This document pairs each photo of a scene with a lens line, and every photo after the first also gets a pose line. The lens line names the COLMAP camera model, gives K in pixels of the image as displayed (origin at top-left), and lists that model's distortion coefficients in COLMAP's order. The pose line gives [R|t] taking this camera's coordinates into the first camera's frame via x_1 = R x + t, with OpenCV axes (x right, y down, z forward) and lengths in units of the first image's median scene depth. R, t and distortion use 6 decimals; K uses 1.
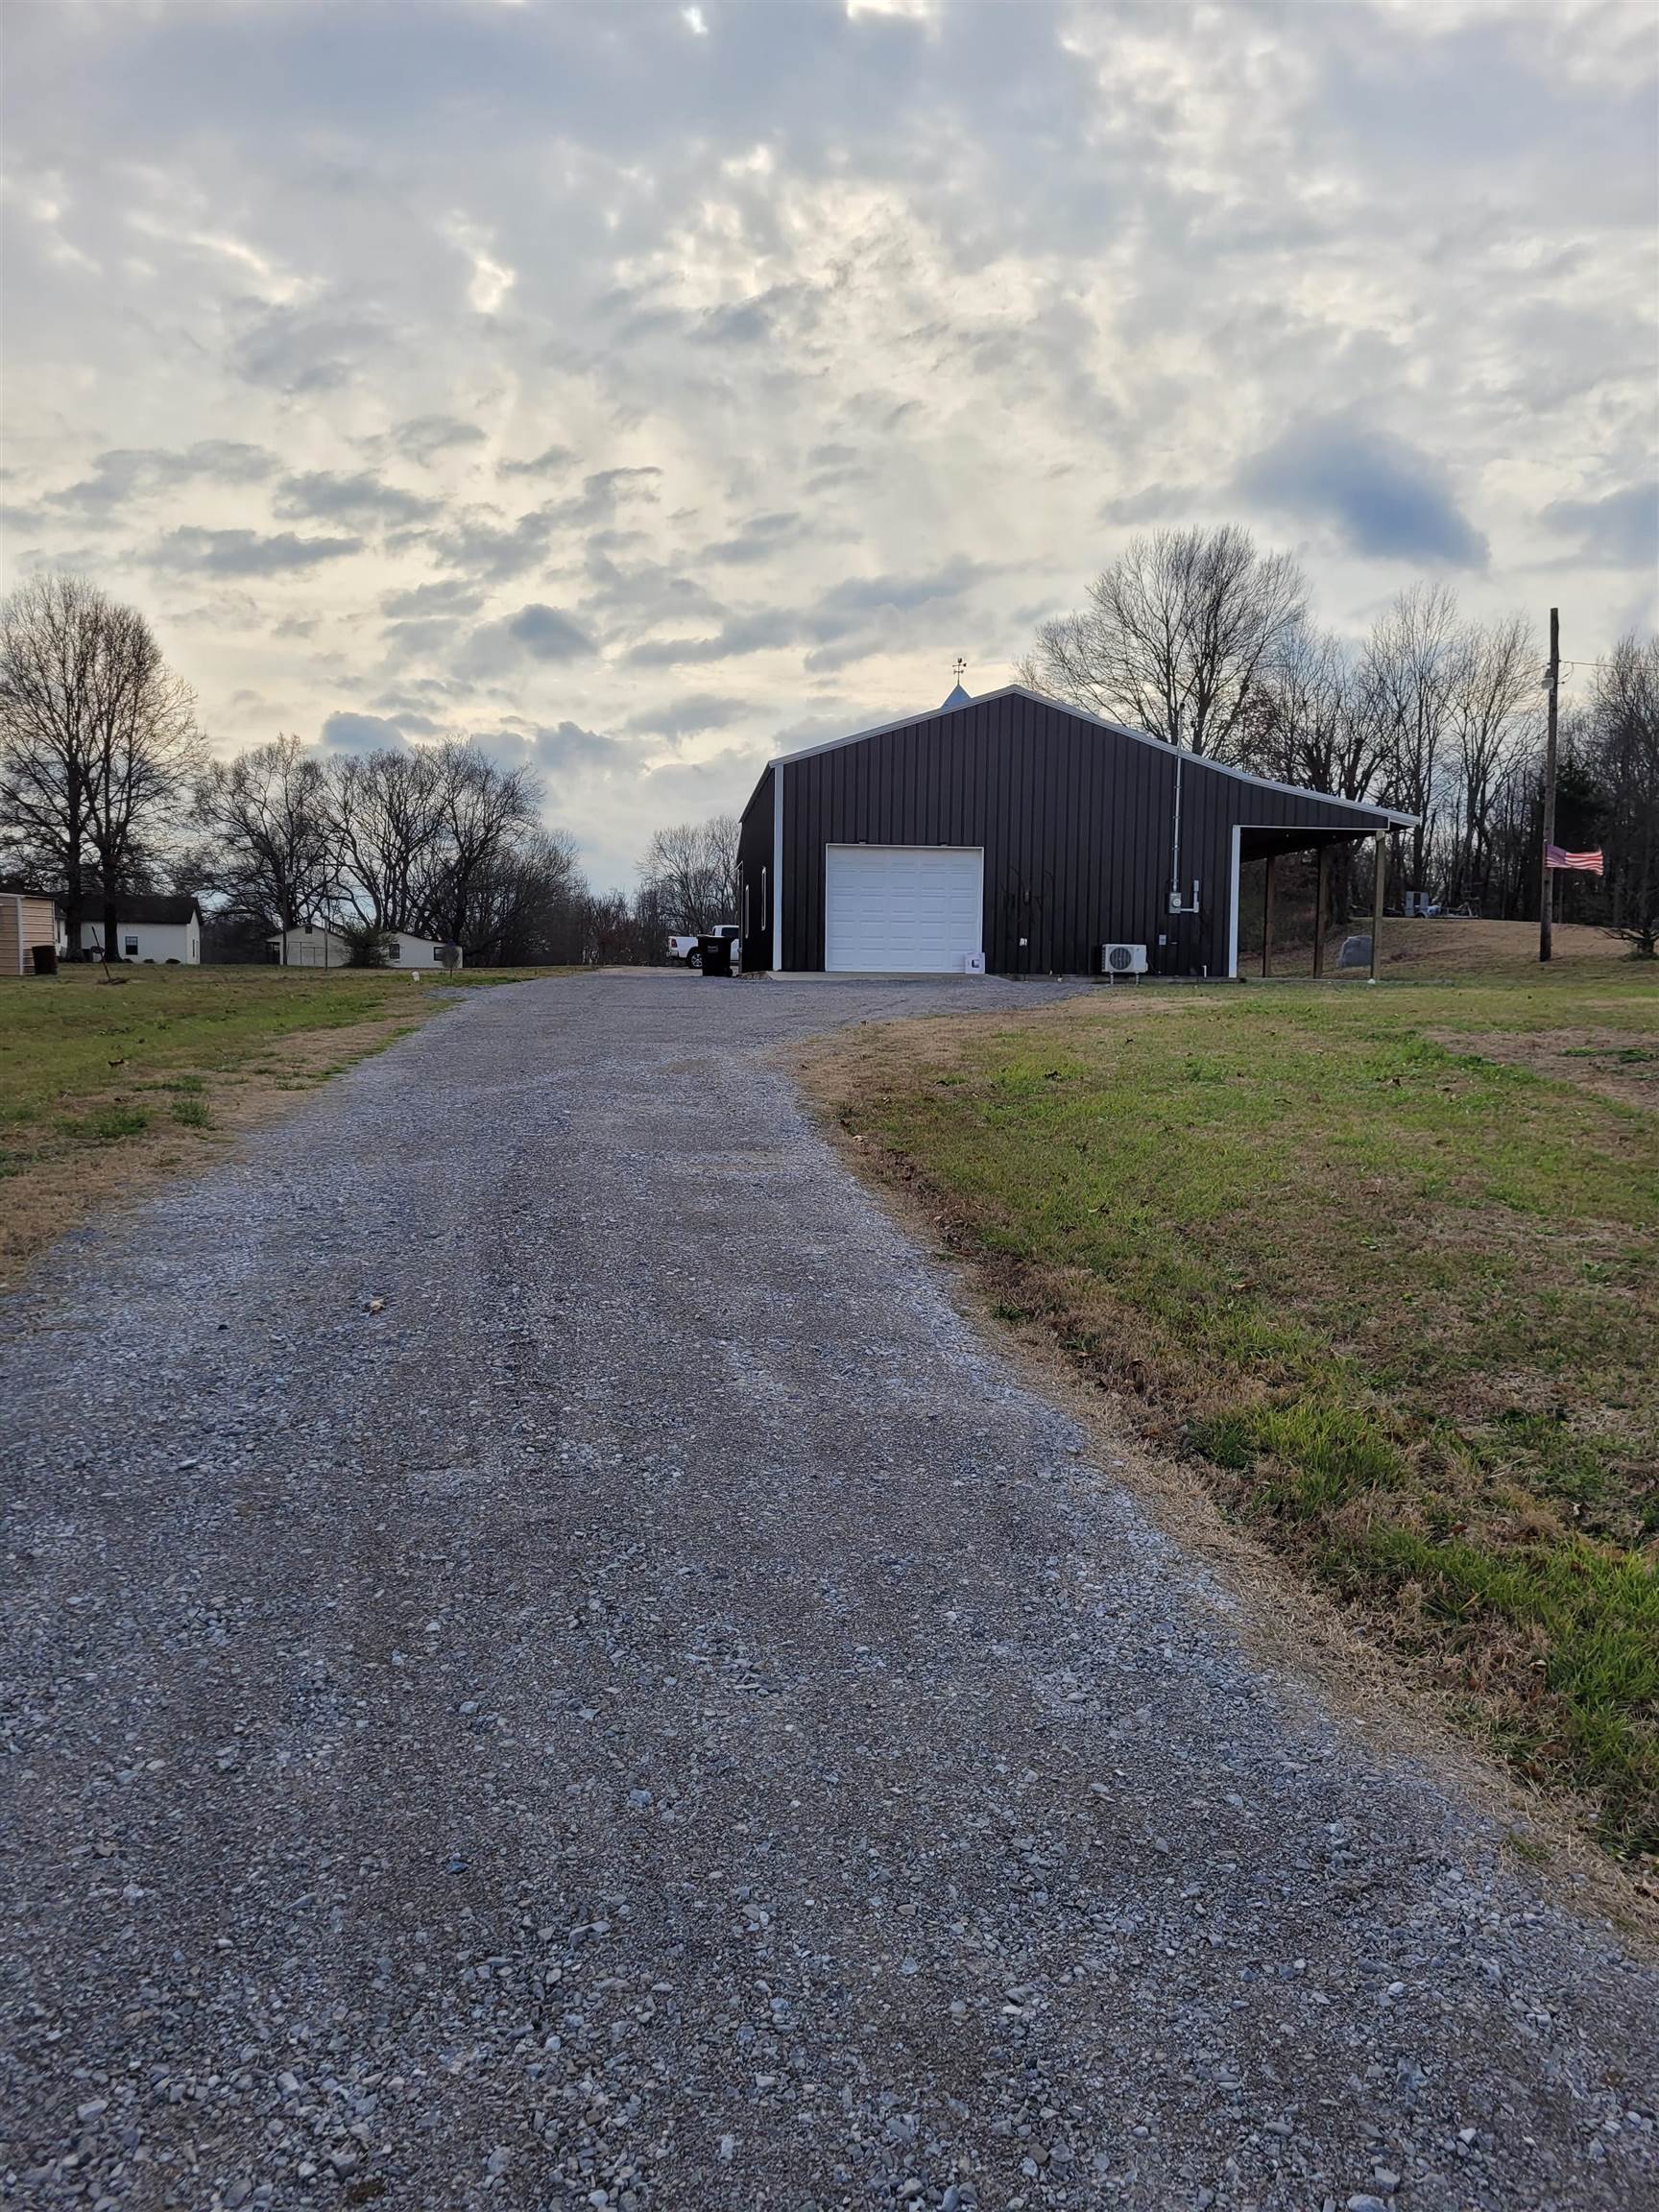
lens RADIAL K [[1669.1, 0, 840.7], [0, 1669.1, 1111.3], [0, 0, 1]] dist [0.058176, -0.039588]
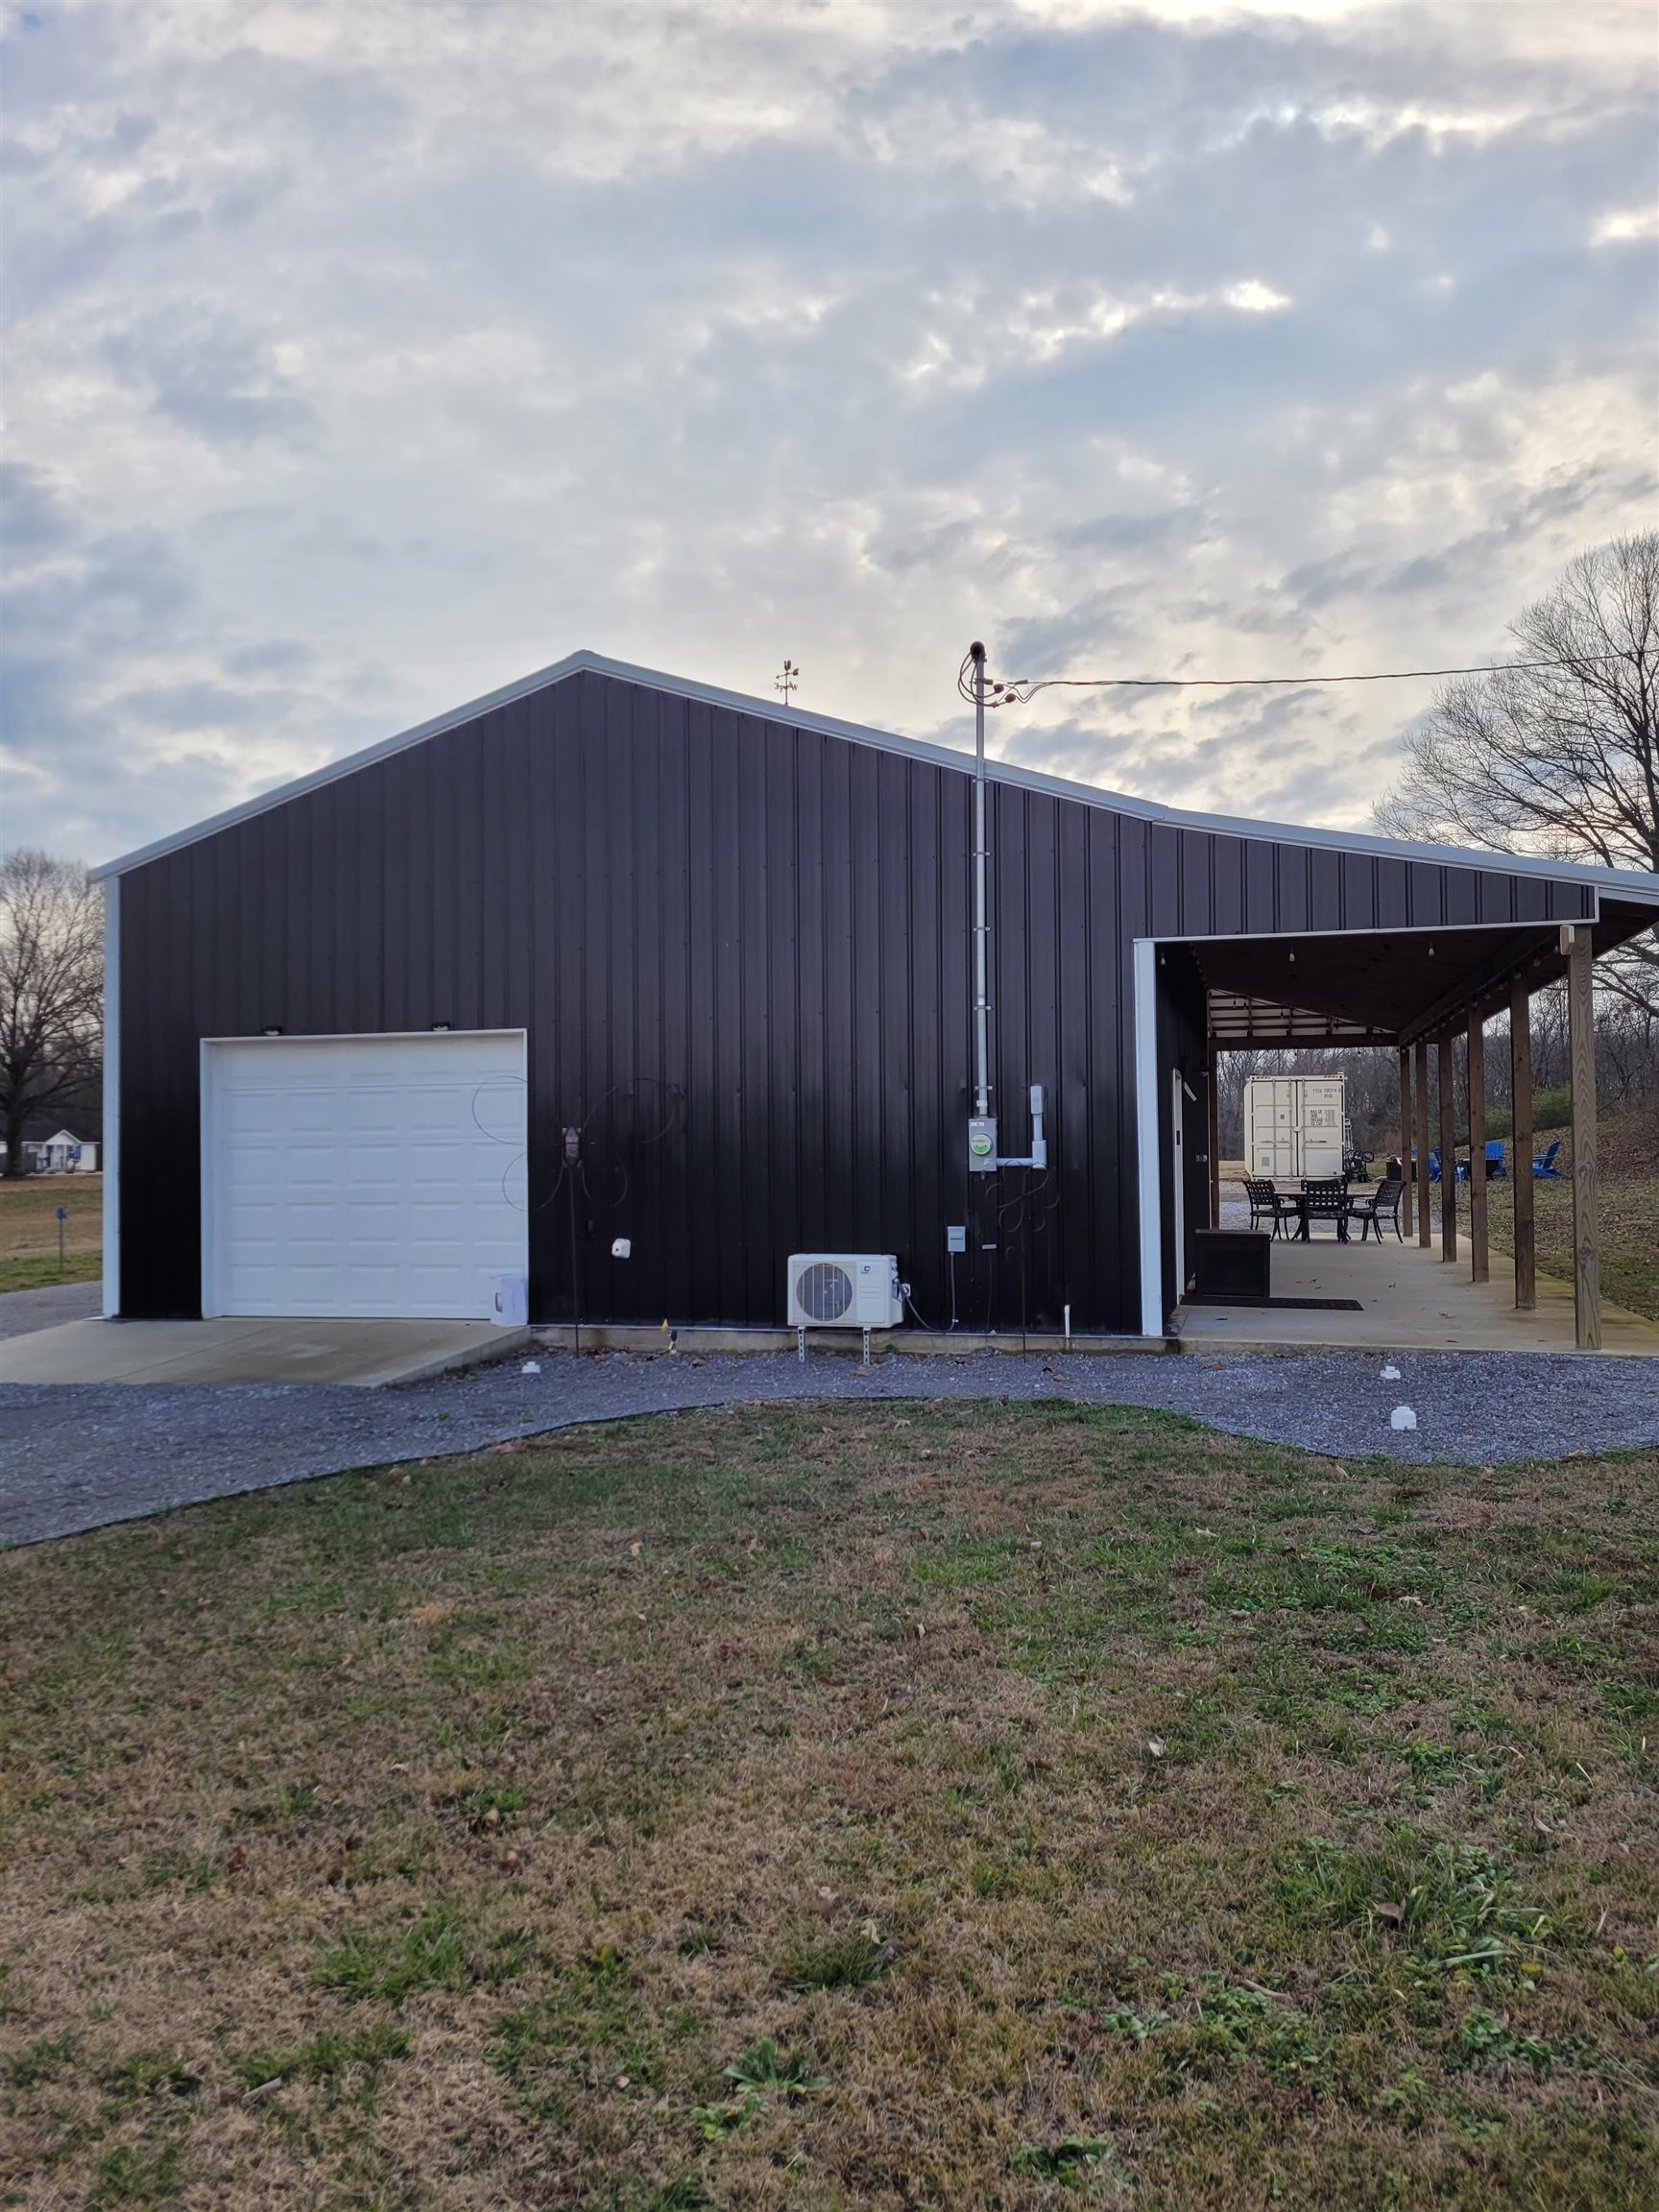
lens RADIAL K [[1669.1, 0, 840.7], [0, 1669.1, 1111.3], [0, 0, 1]] dist [0.058176, -0.039588]
pose [[0.915983, -0.036226, -0.399578, 0.324631], [-0.014917, 0.992152, -0.124143, -0.083840], [0.400939, 0.119673, 0.908254, 0.637177]]
